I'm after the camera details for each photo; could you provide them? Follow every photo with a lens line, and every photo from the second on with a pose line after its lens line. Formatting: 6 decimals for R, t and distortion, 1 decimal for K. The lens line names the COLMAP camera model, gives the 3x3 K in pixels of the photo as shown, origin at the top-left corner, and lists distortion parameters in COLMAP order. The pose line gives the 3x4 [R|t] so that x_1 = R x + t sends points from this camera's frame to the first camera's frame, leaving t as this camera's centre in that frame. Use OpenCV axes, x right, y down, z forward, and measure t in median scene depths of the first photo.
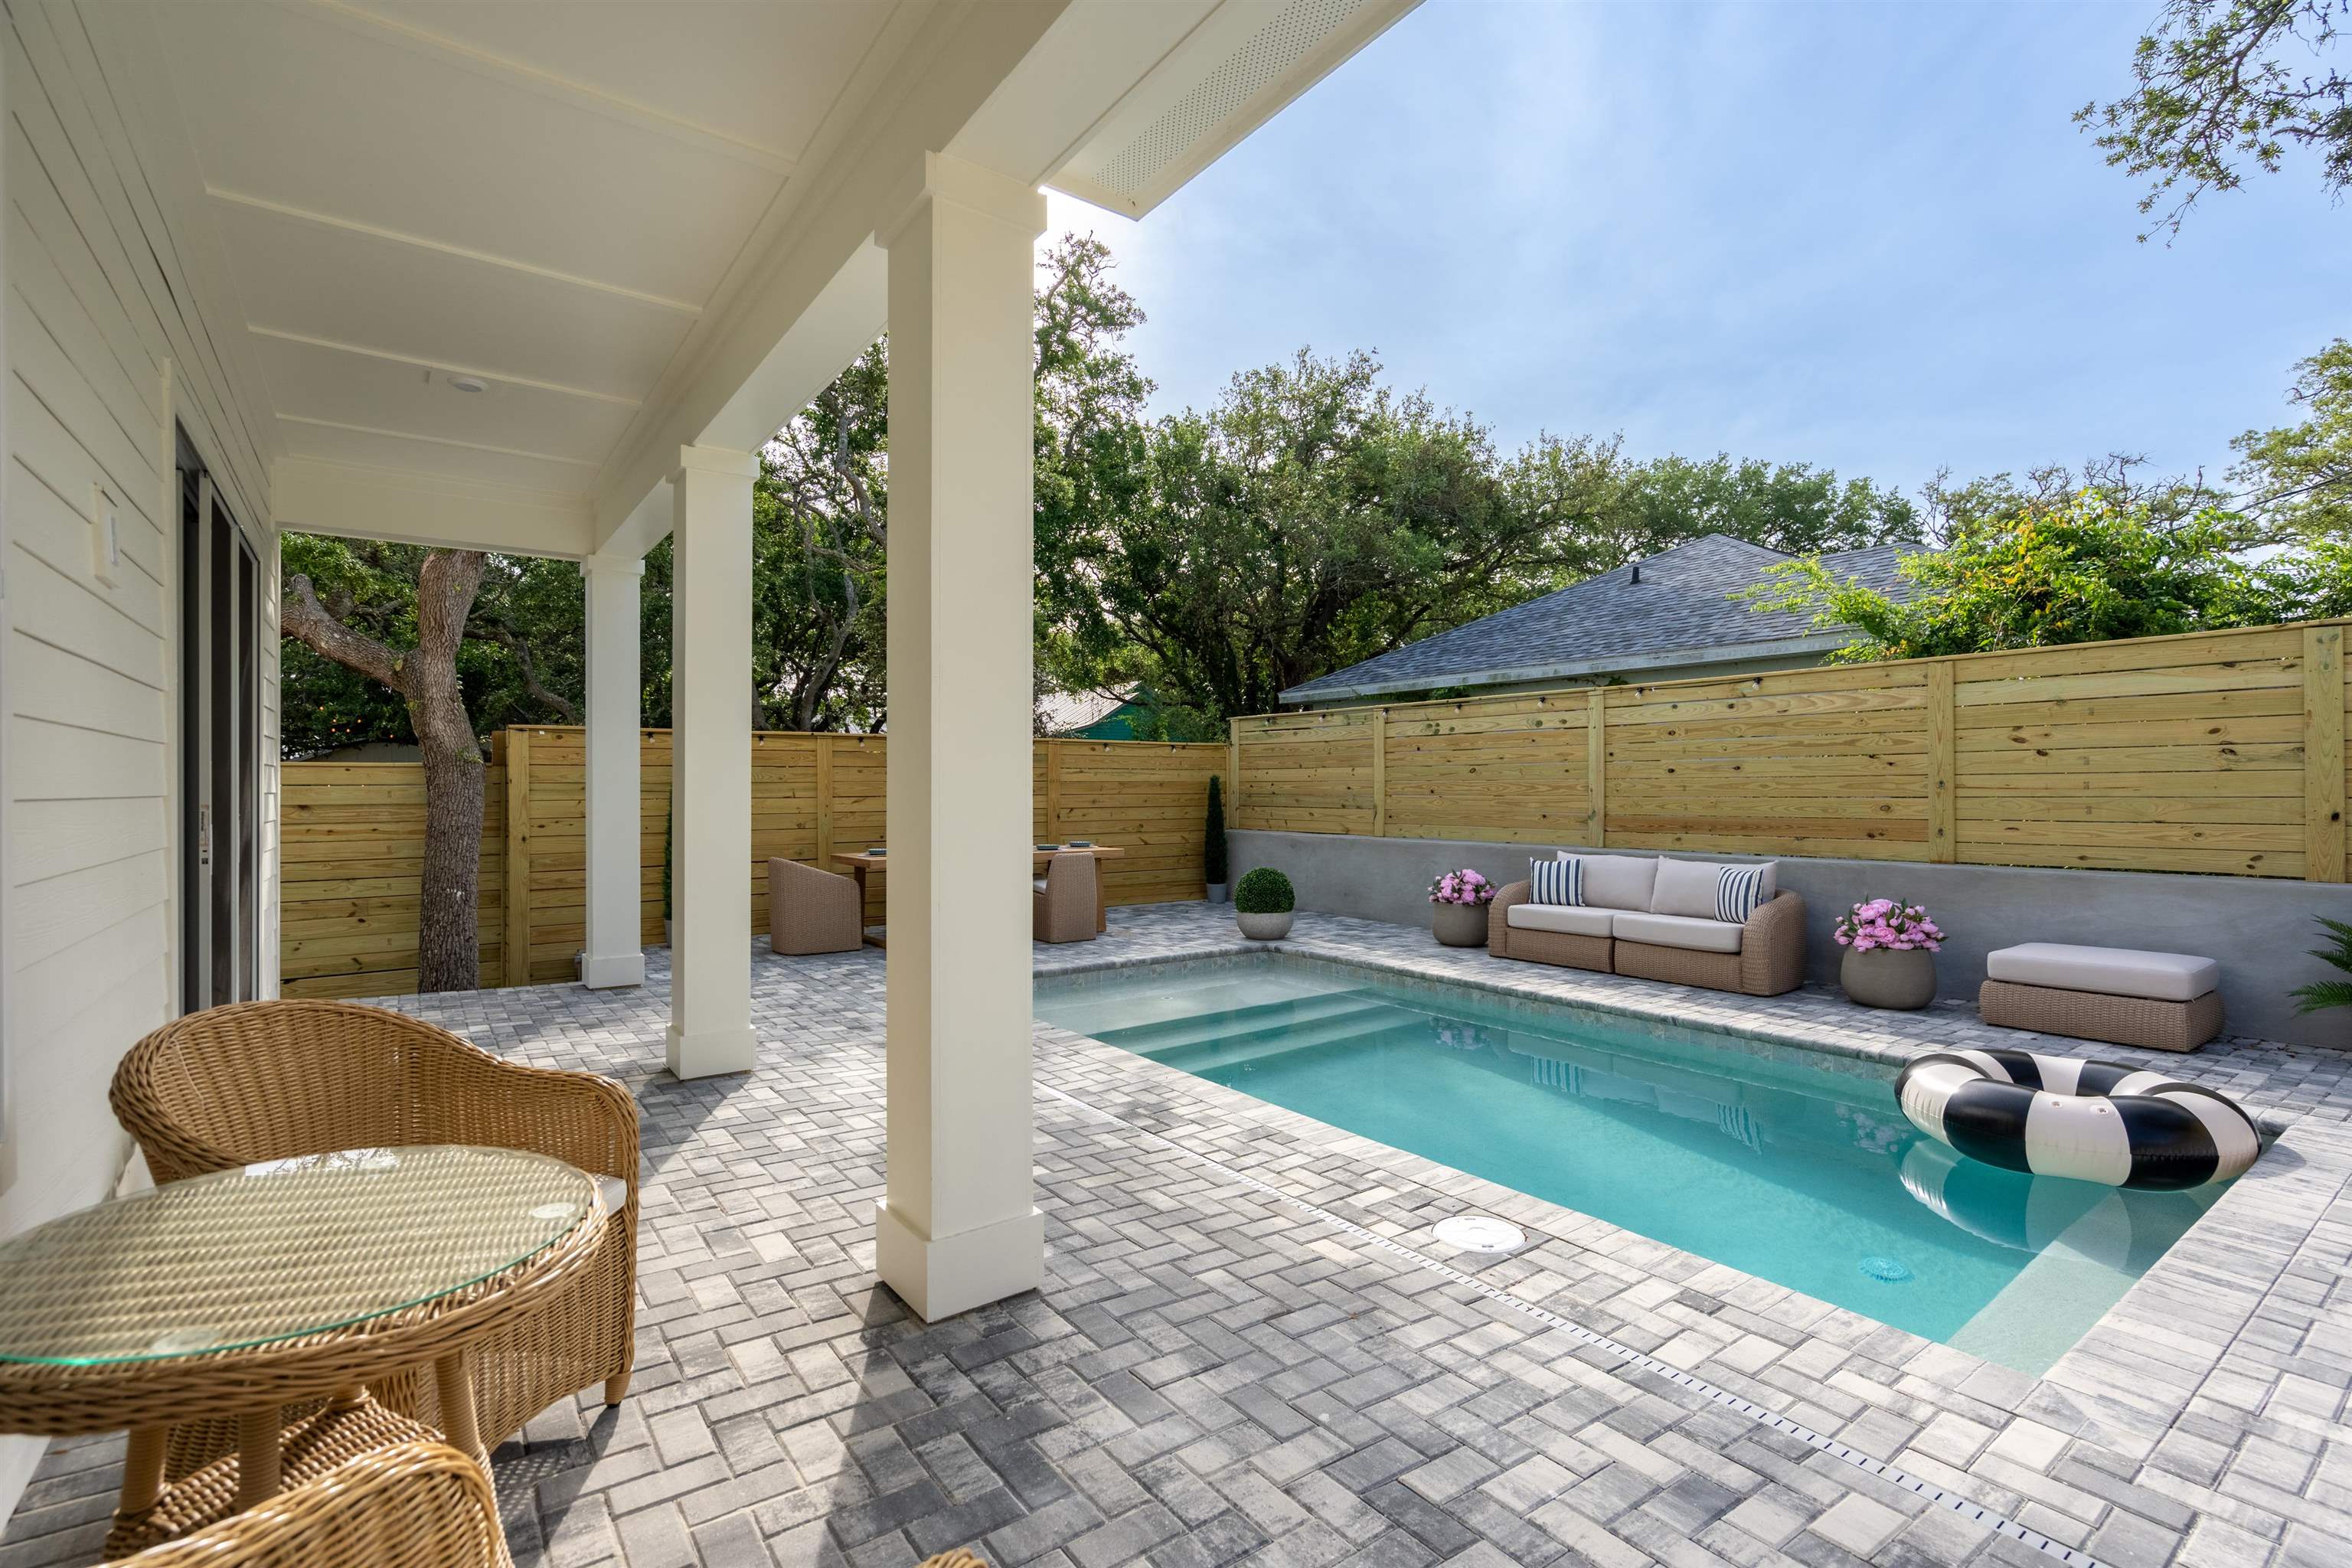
lens RADIAL K [[1020.0, 0, 1033.1], [0, 1020.0, 788.3], [0, 0, 1]] dist [-0.002666, 0.000565]
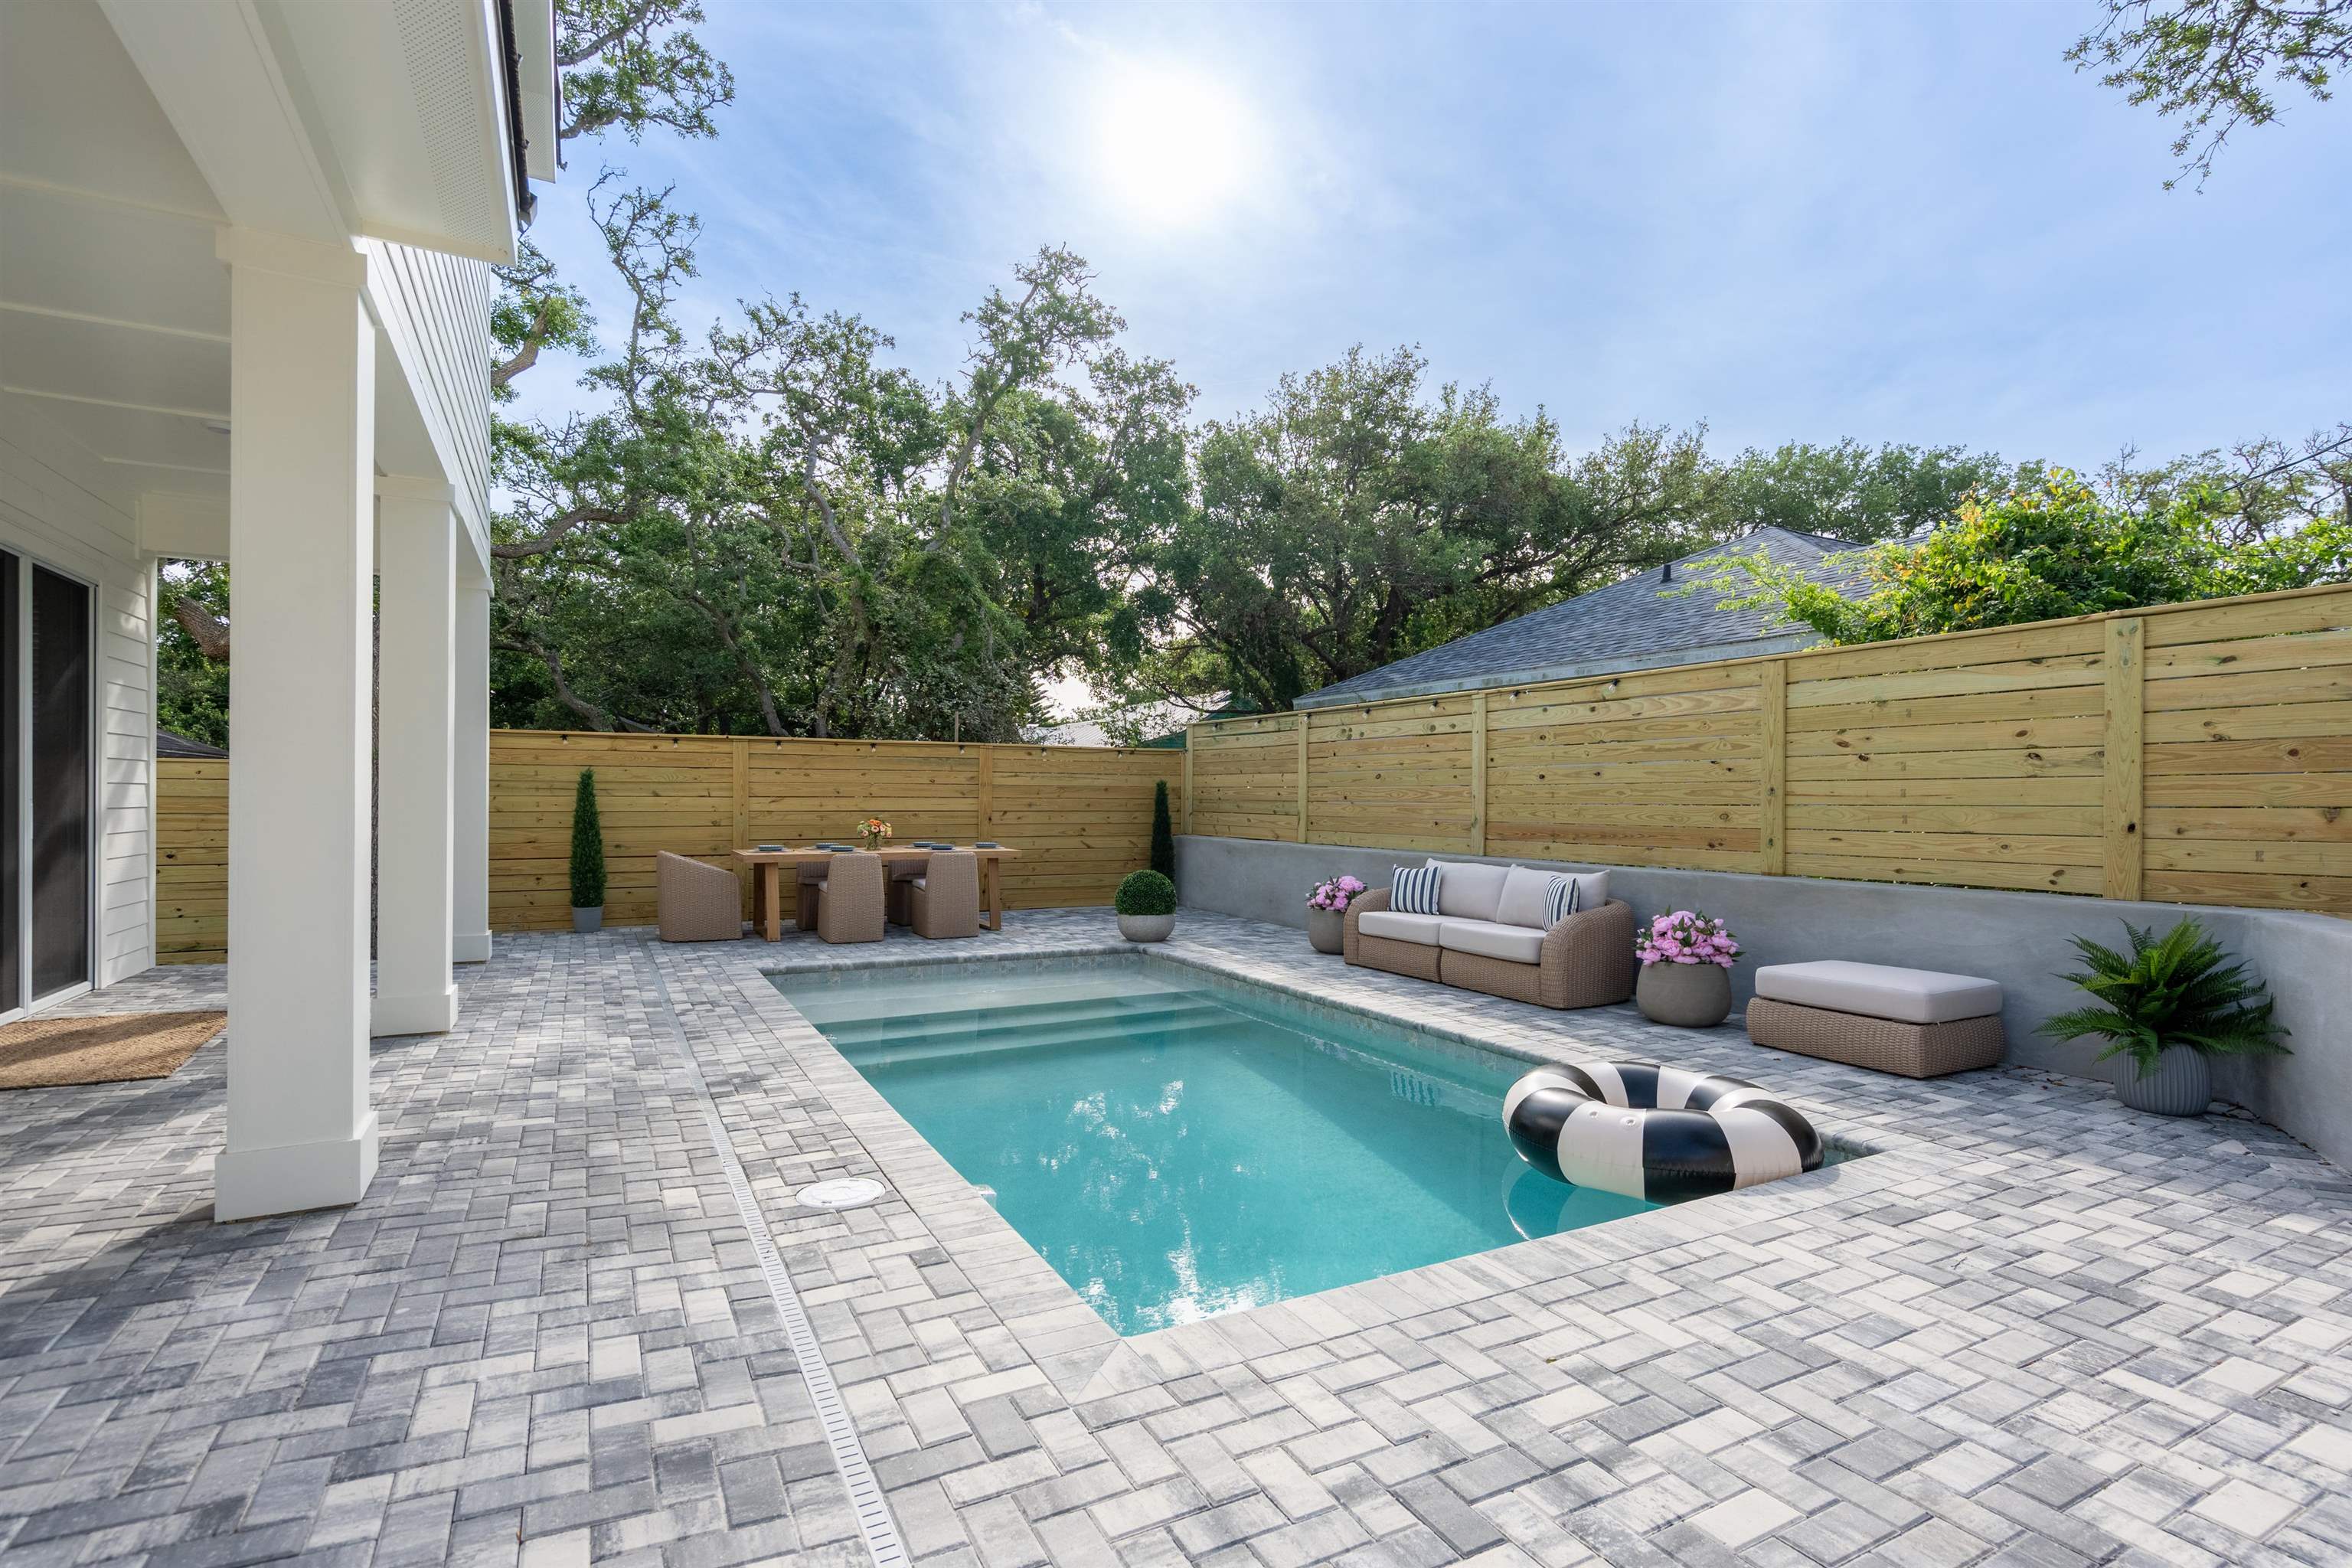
lens RADIAL K [[1020.0, 0, 1079.1], [0, 1020.0, 808.5], [0, 0, 1]] dist [-0.002666, 0.000565]
pose [[0.991898, 0.011128, -0.126552, 0.369662], [-0.009888, 0.999897, 0.010419, 0.008294], [0.126655, -0.009084, 0.991905, -0.014274]]
